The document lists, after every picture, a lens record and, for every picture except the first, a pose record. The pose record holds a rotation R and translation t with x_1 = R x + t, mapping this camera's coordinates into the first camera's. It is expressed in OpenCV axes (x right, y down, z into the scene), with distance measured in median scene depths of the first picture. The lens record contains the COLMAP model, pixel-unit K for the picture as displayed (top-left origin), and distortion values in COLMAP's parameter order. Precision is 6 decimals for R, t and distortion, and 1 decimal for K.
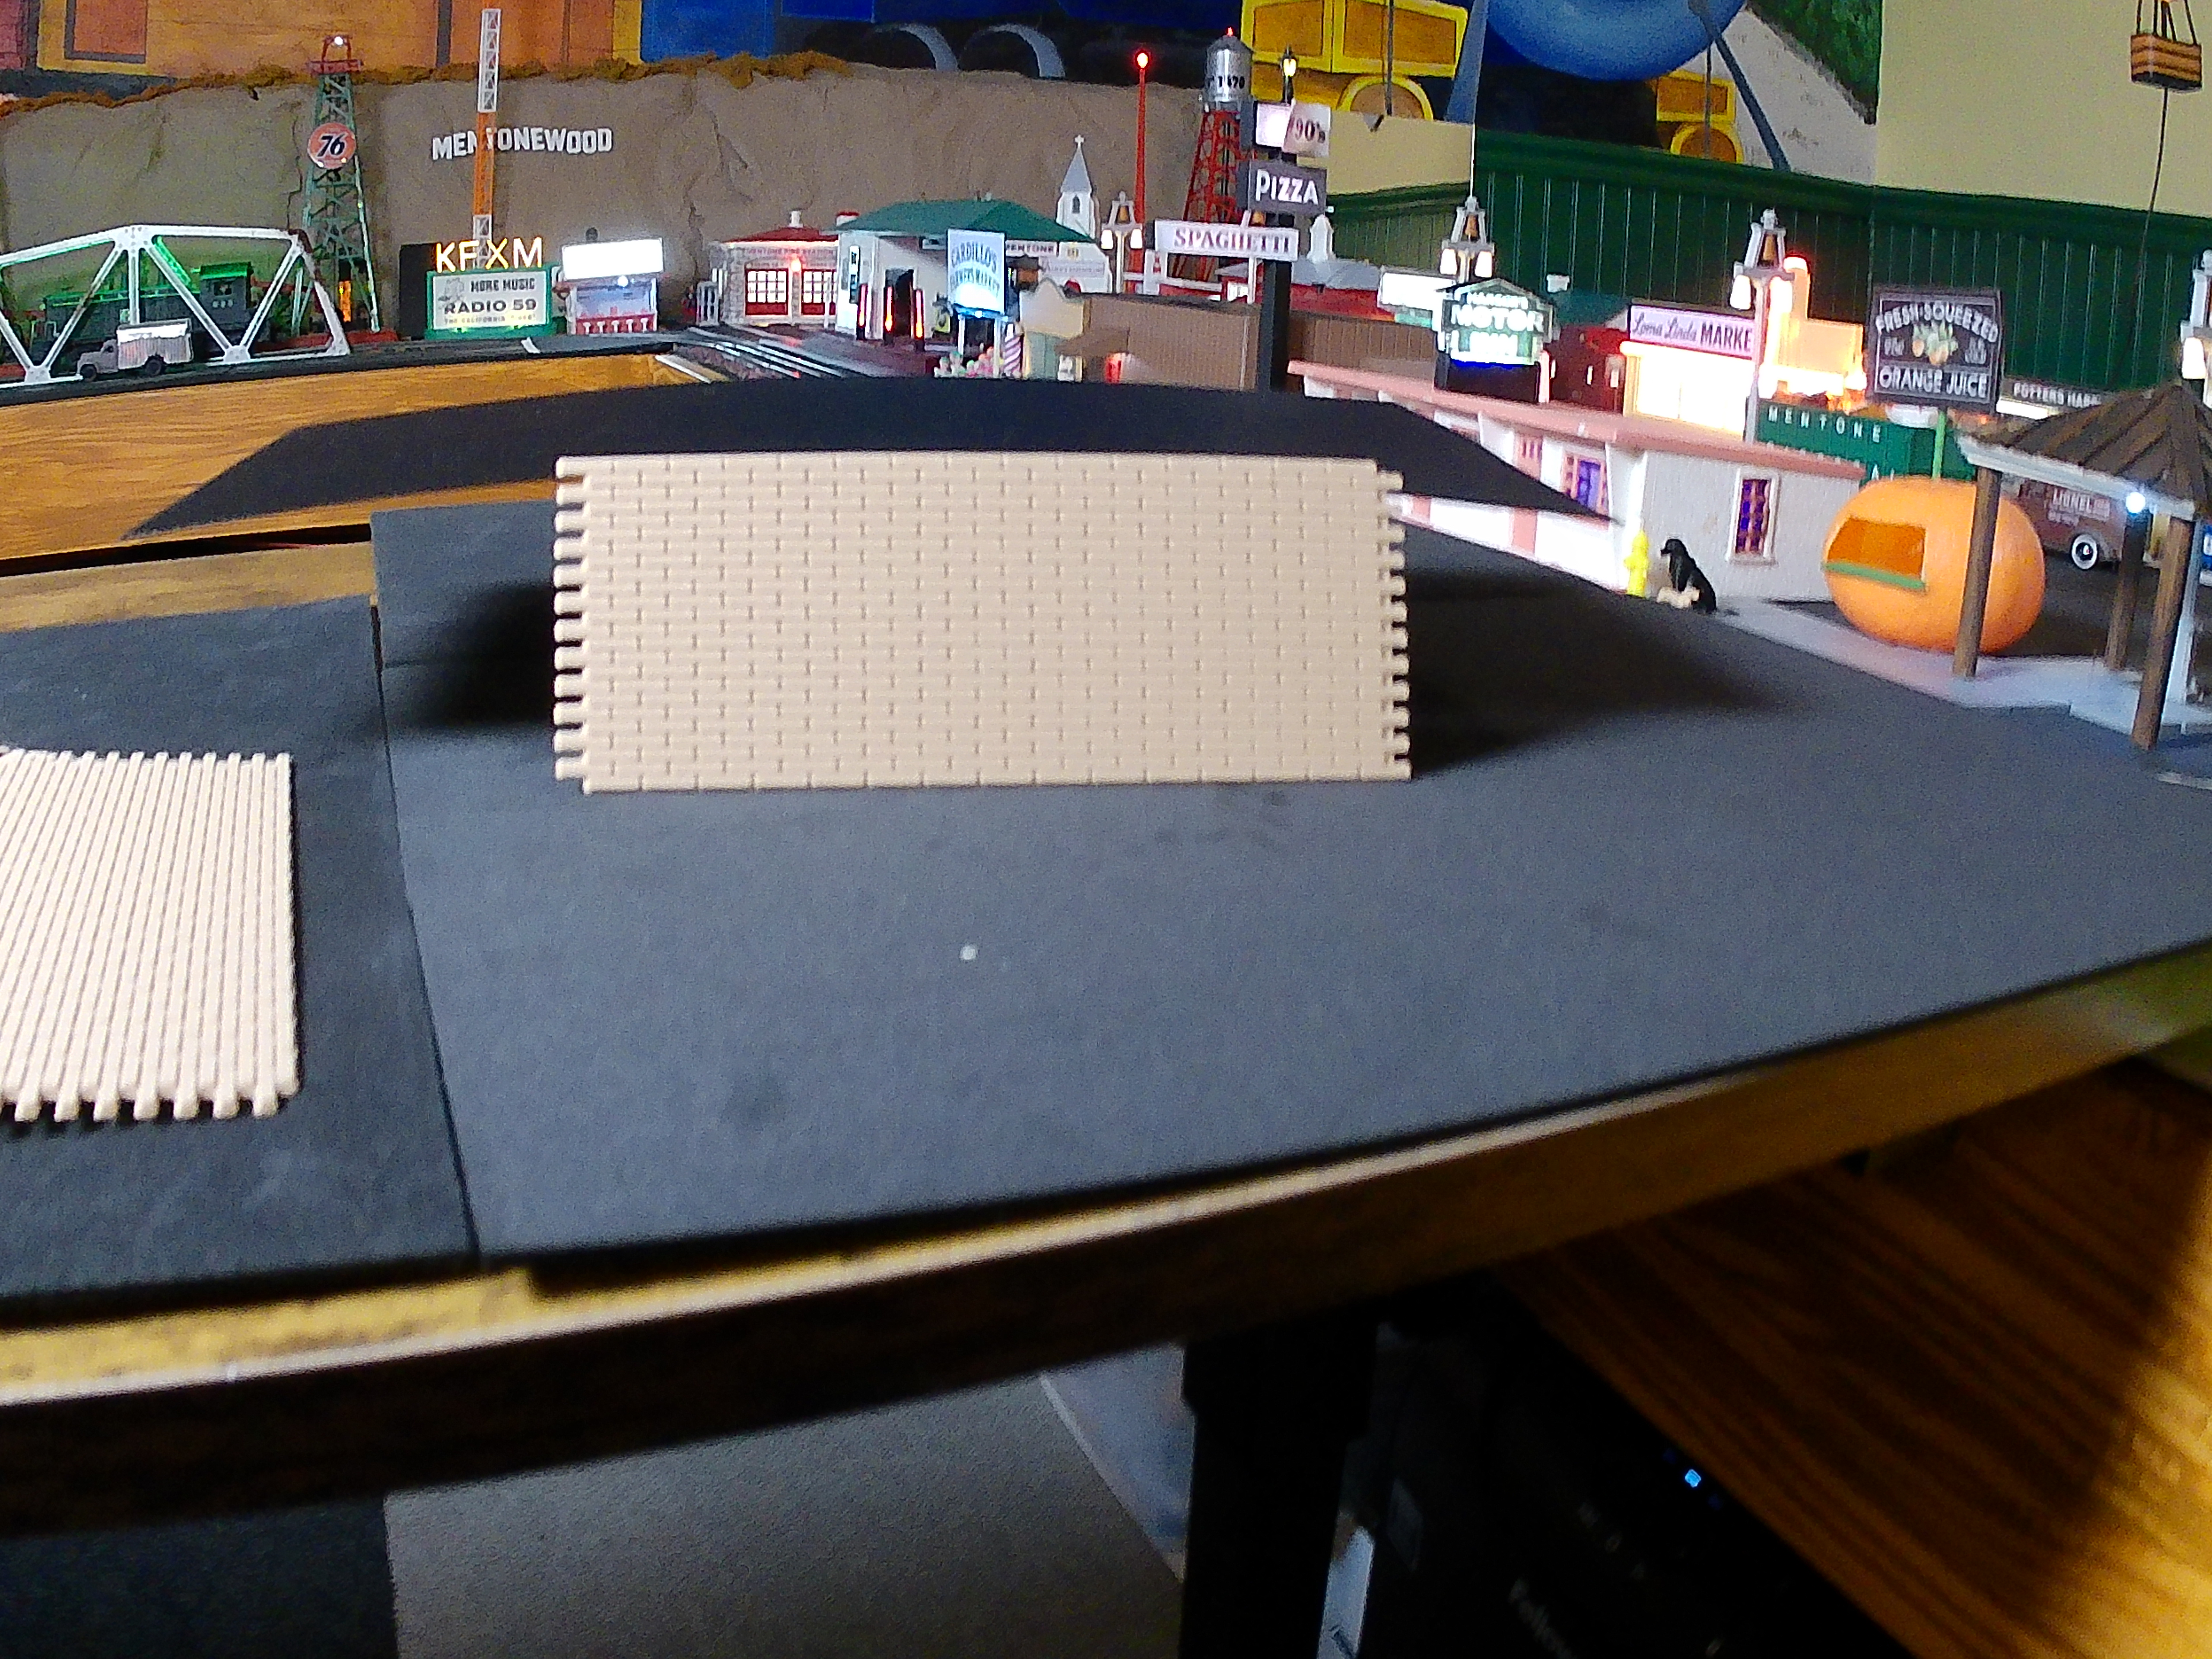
lens RADIAL K [[1867.2, 0, 1106.0], [0, 1867.2, 829.5], [0, 0, 1]] dist [-0.329035, 0.105500]
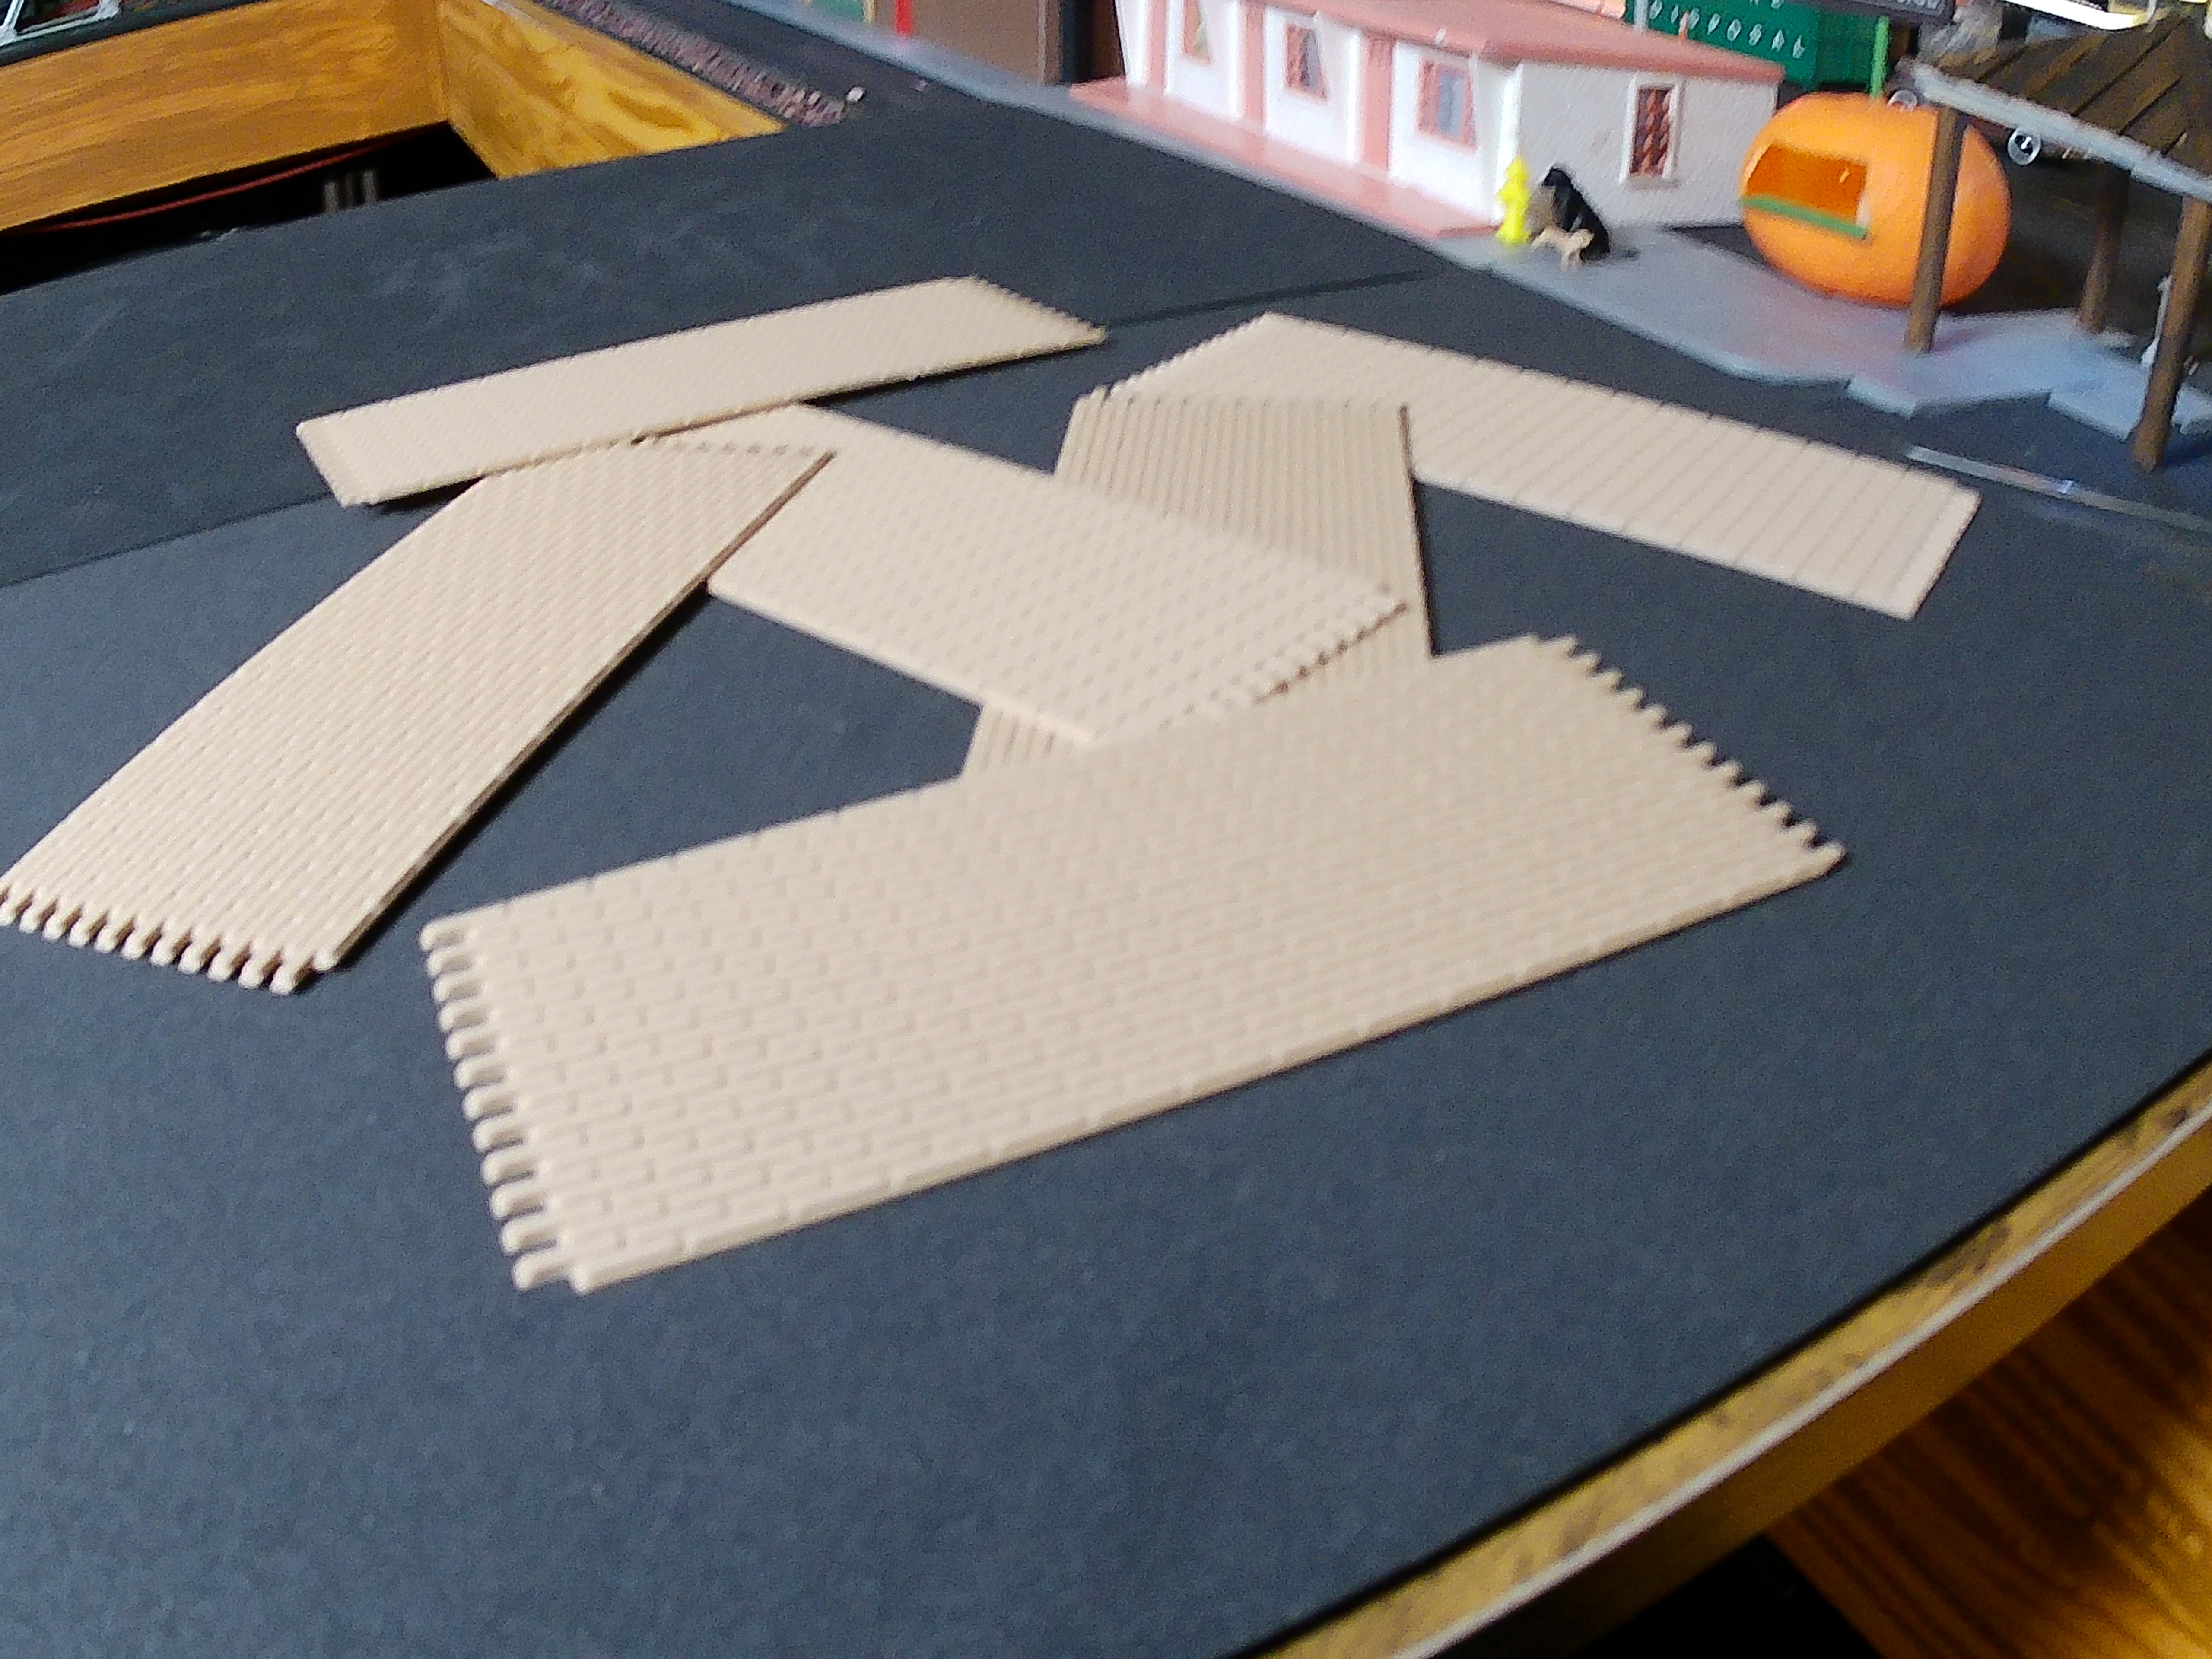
lens RADIAL K [[1867.2, 0, 1106.0], [0, 1867.2, 829.5], [0, 0, 1]] dist [-0.329035, 0.105500]
pose [[0.995941, -0.077349, 0.046019, 0.036565], [0.063248, 0.965243, 0.253585, -0.062114], [-0.064034, -0.249645, 0.966218, 0.118997]]
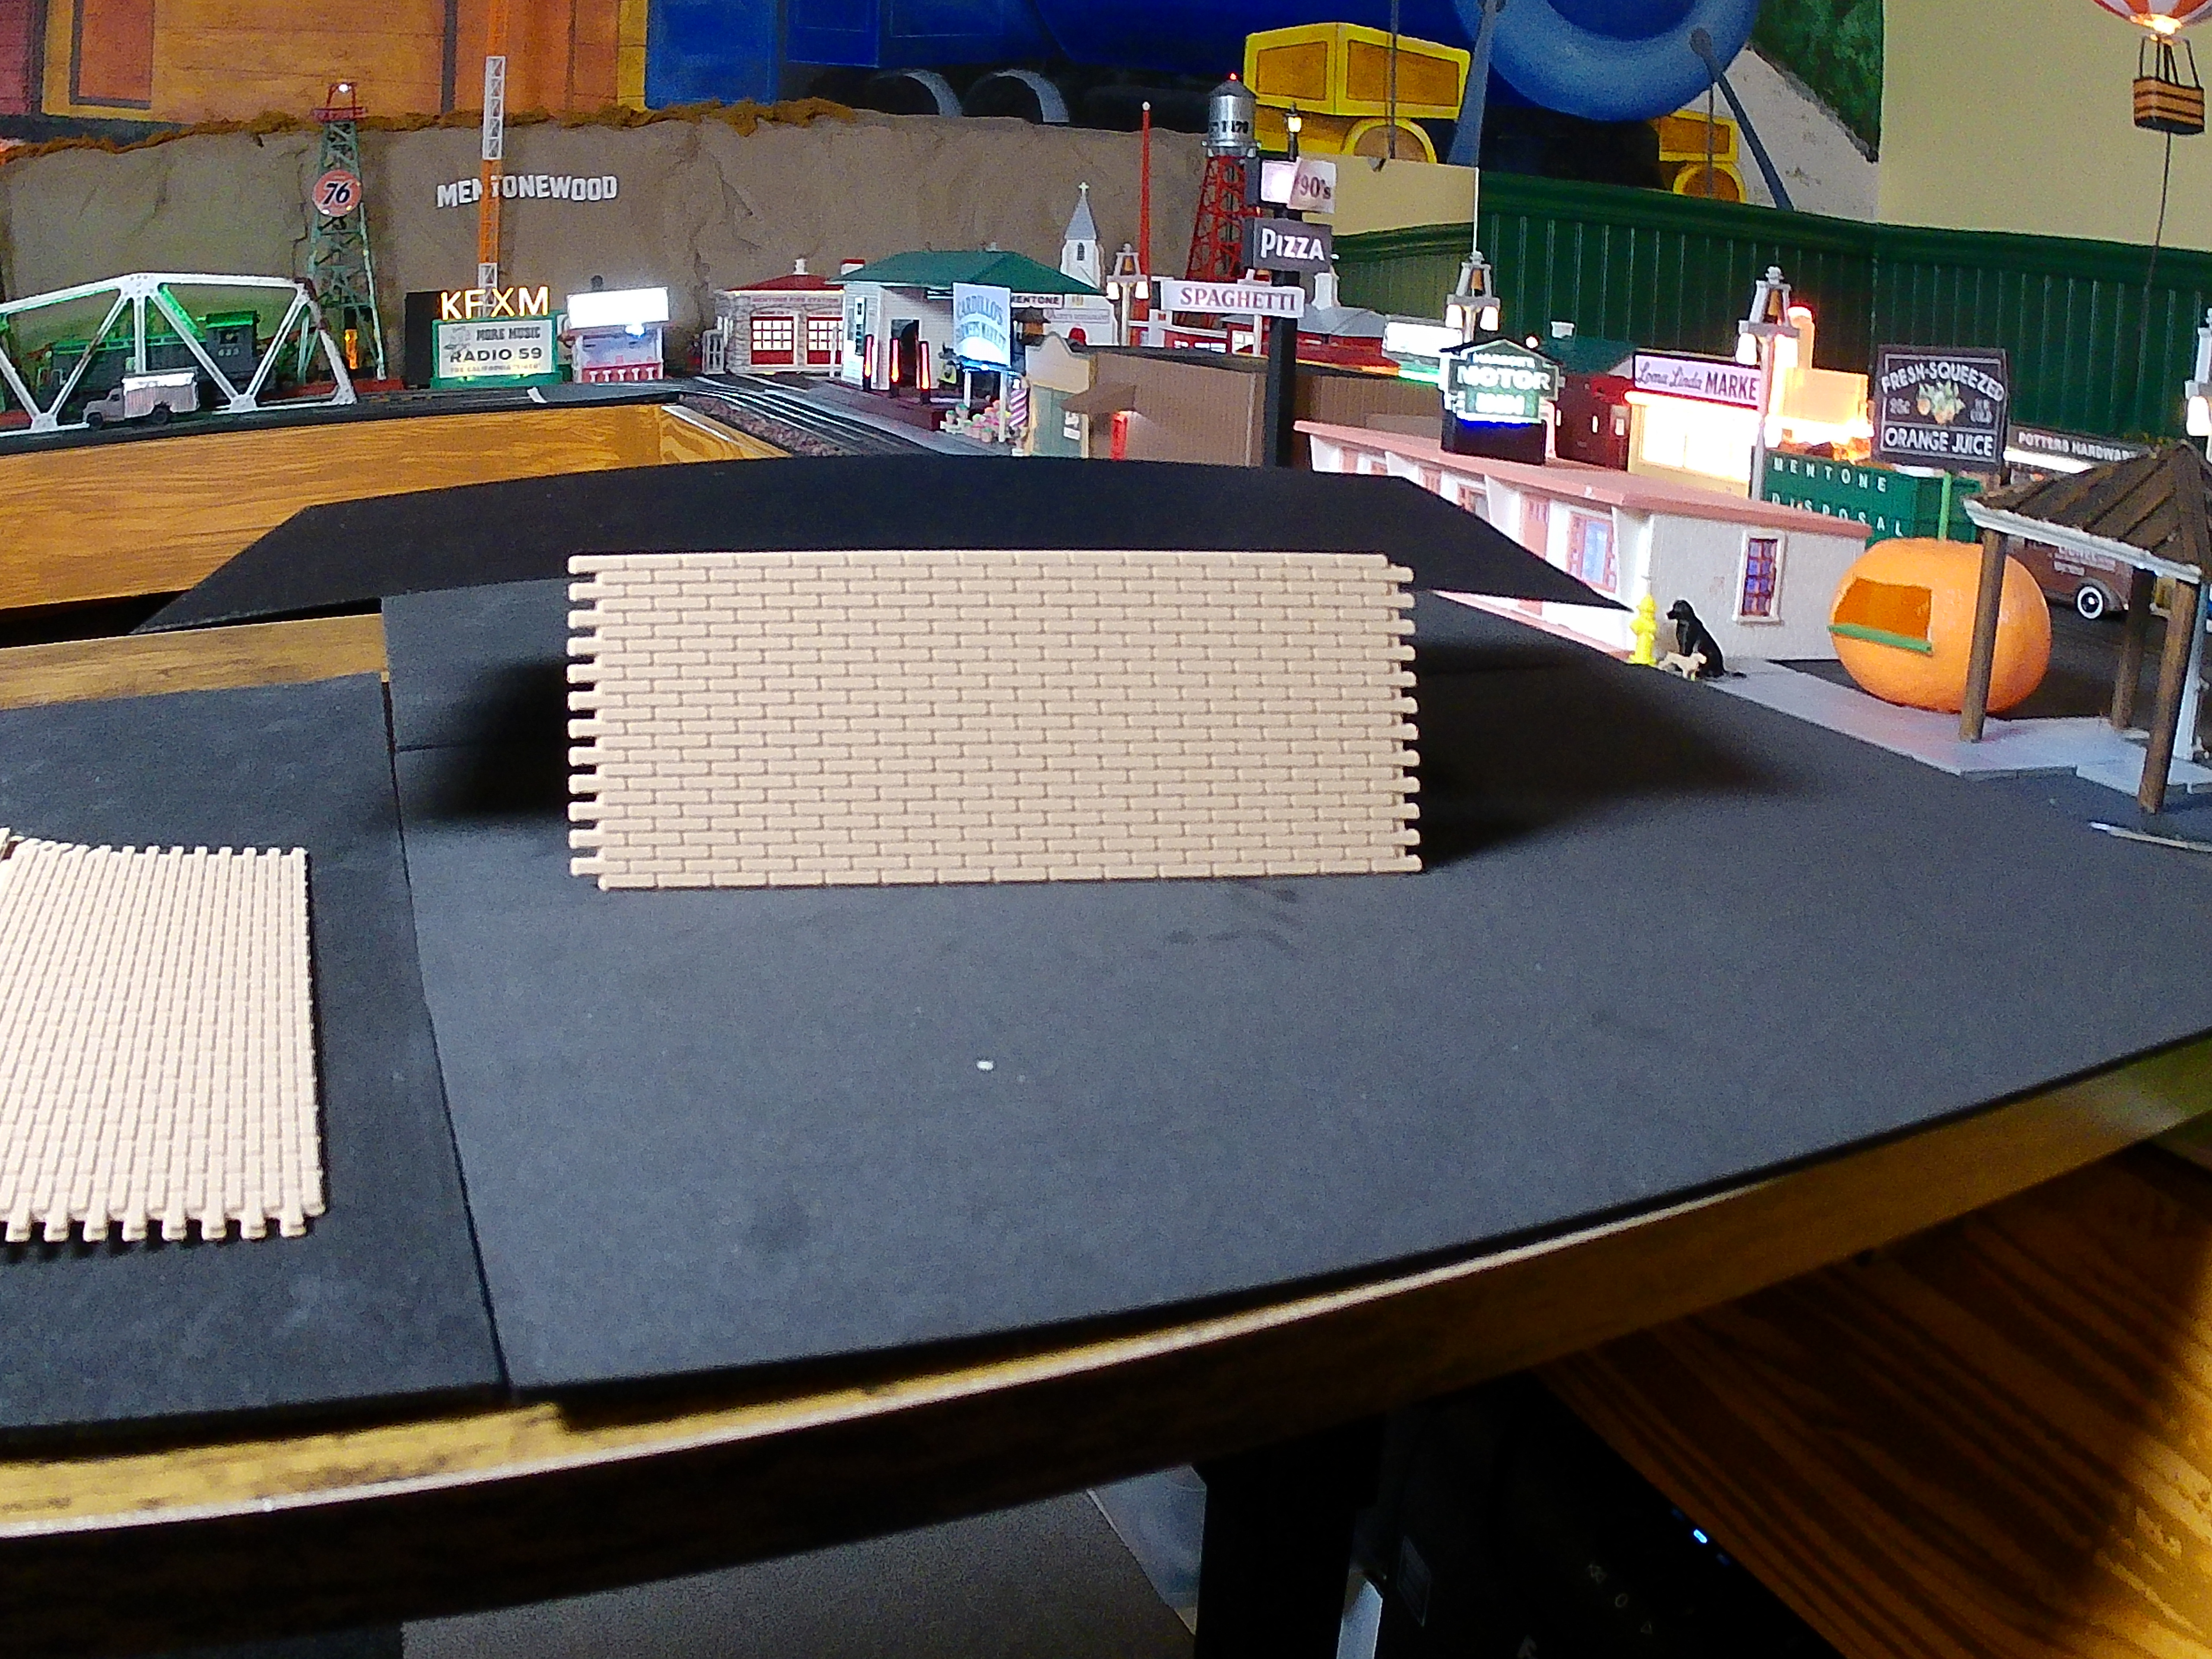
lens RADIAL K [[1867.2, 0, 1106.0], [0, 1867.2, 829.5], [0, 0, 1]] dist [-0.329035, 0.105500]
pose [[0.999985, -0.004225, -0.003375, -0.001247], [0.004154, 0.999777, -0.020718, -0.011407], [0.003462, 0.020704, 0.999780, -0.002317]]
